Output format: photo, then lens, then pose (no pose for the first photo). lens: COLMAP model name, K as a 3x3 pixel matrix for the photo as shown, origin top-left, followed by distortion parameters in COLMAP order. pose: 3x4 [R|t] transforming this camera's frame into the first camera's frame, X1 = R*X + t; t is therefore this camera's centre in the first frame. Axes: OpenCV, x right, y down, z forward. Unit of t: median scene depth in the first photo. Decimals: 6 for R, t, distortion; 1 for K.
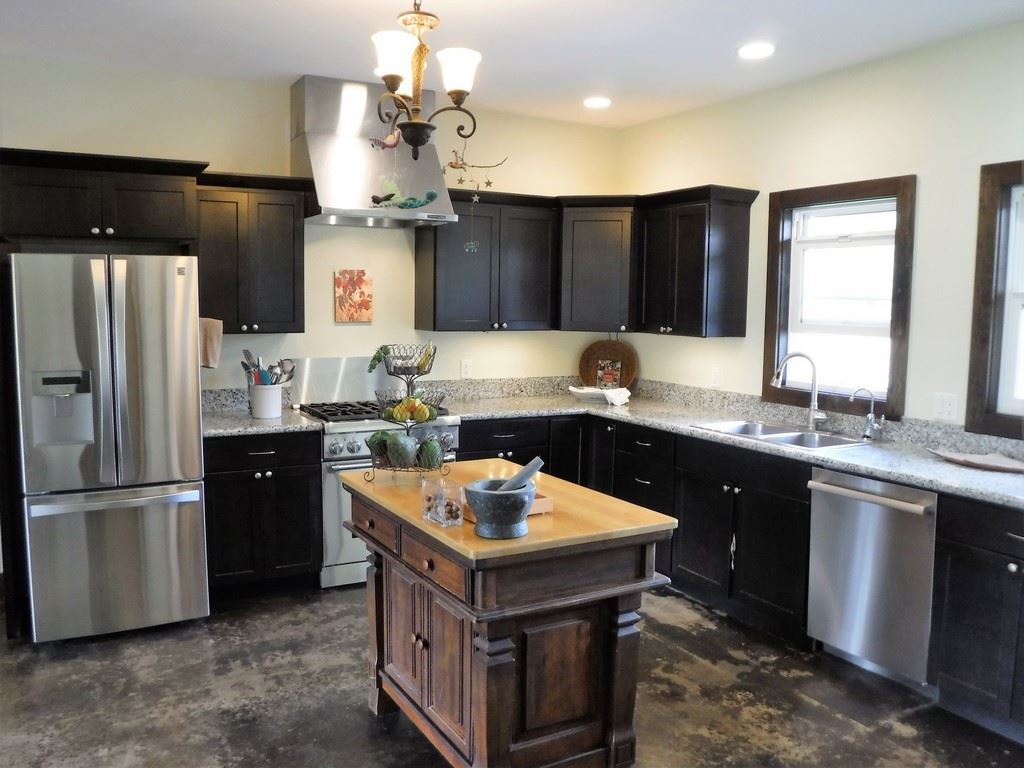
lens RADIAL K [[851.0, 0, 512.0], [0, 851.0, 384.0], [0, 0, 1]] dist [-0.082064, 0.036741]
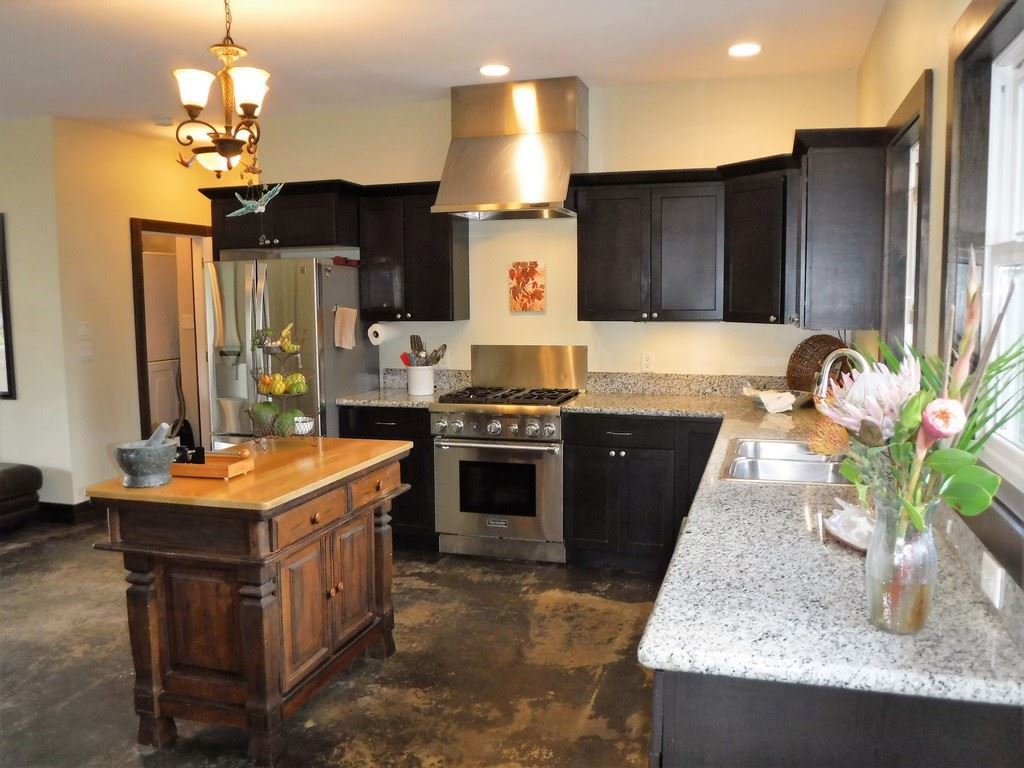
lens RADIAL K [[851.0, 0, 512.0], [0, 851.0, 384.0], [0, 0, 1]] dist [-0.082064, 0.036741]
pose [[0.694841, 0.056713, -0.716924, 0.647774], [-0.055268, 0.998149, 0.025394, -0.011437], [0.717037, 0.021978, 0.696689, 0.302837]]
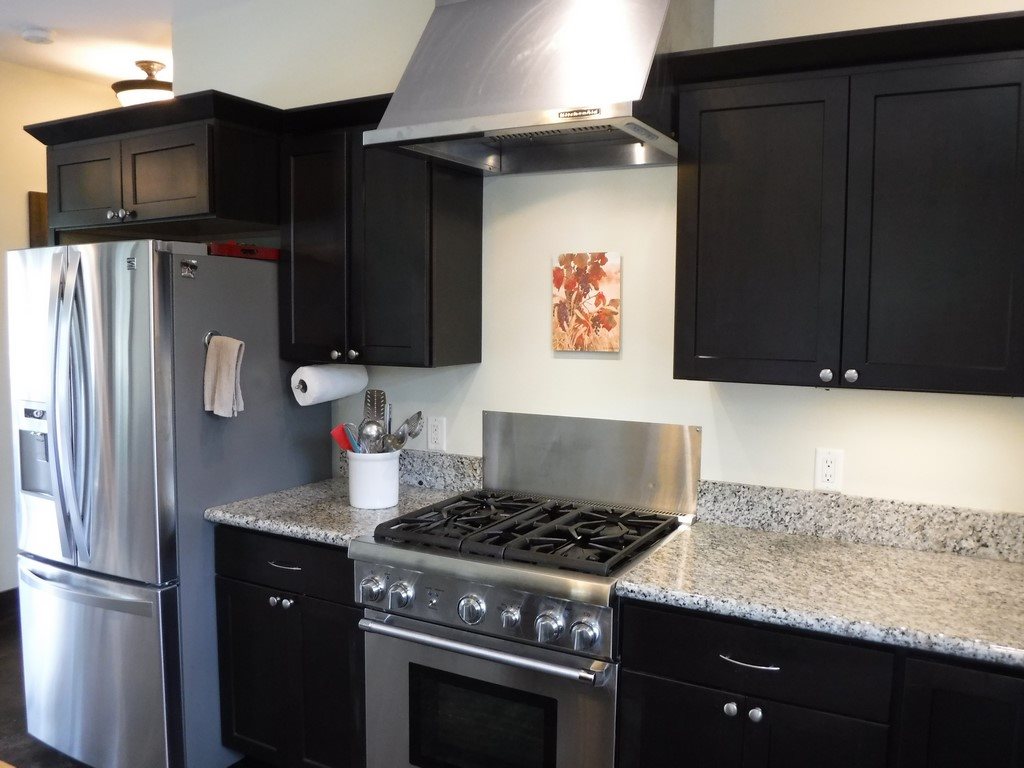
lens RADIAL K [[851.0, 0, 512.0], [0, 851.0, 384.0], [0, 0, 1]] dist [-0.082064, 0.036741]
pose [[0.535369, 0.066041, -0.842032, 0.275885], [-0.087831, 0.995887, 0.022264, -0.071144], [0.840039, 0.062037, 0.538968, 0.790287]]
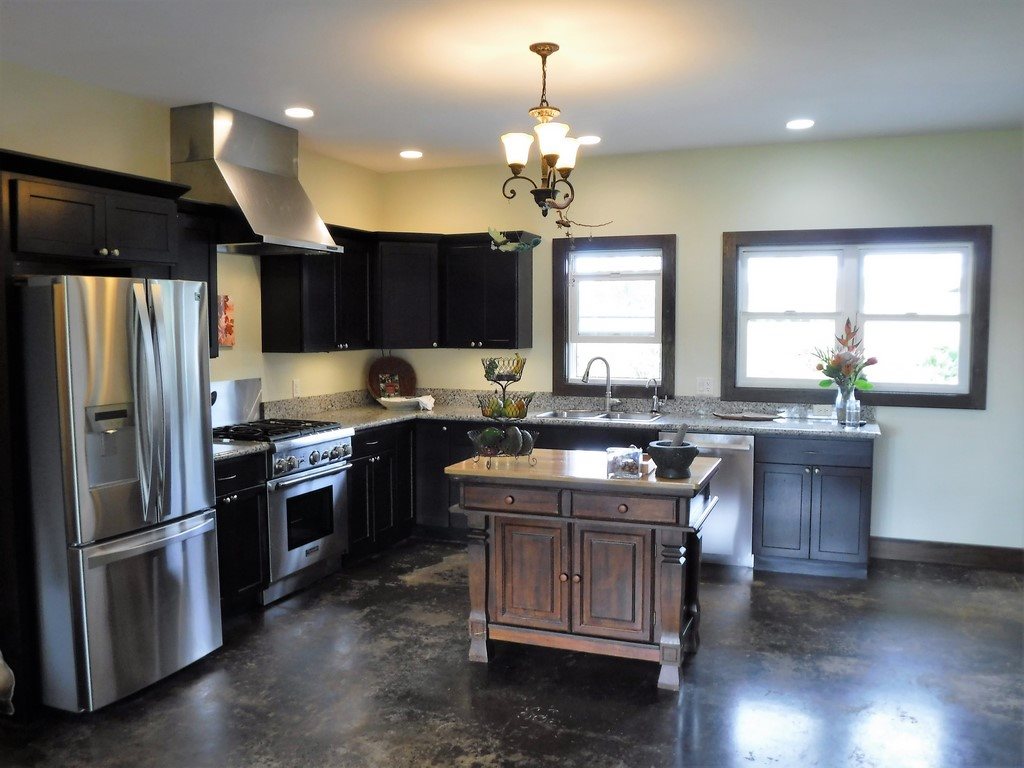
lens RADIAL K [[851.0, 0, 512.0], [0, 851.0, 384.0], [0, 0, 1]] dist [-0.082064, 0.036741]
pose [[0.776394, -0.059727, 0.627412, -0.641375], [0.074838, 0.997193, 0.002321, -0.006377], [-0.625789, 0.045153, 0.778684, 0.004648]]
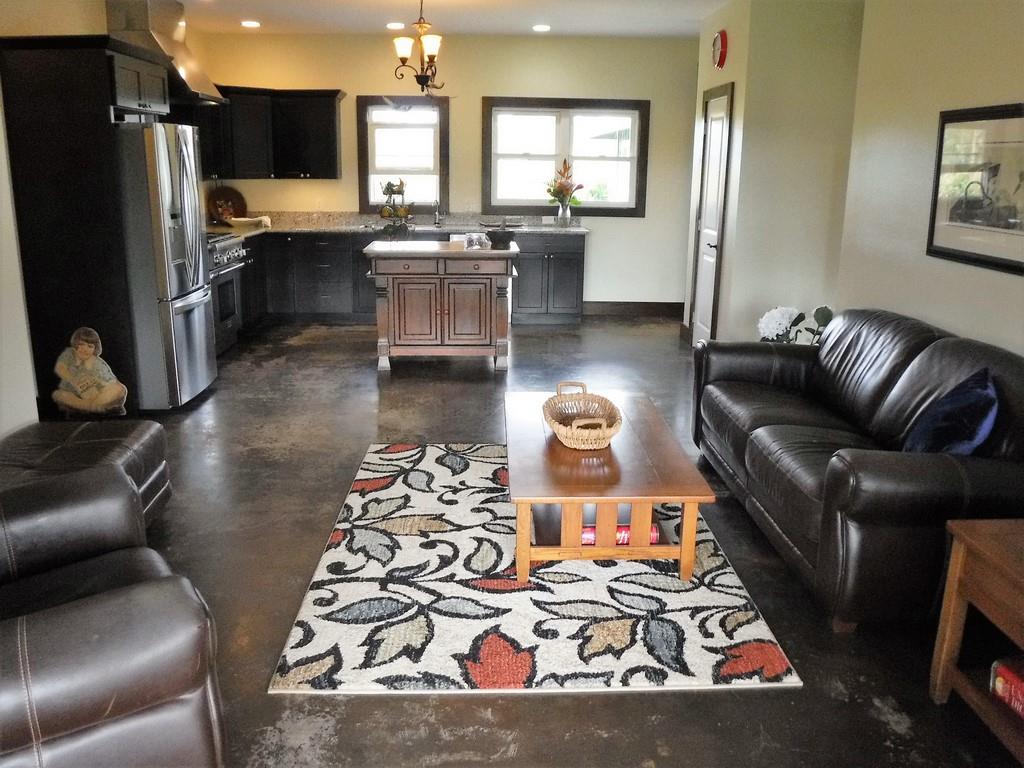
lens RADIAL K [[851.0, 0, 512.0], [0, 851.0, 384.0], [0, 0, 1]] dist [-0.082064, 0.036741]
pose [[0.457614, -0.229591, 0.858998, -1.293087], [0.082102, 0.972871, 0.216289, 0.009546], [-0.885352, -0.028451, 0.464050, -0.142691]]
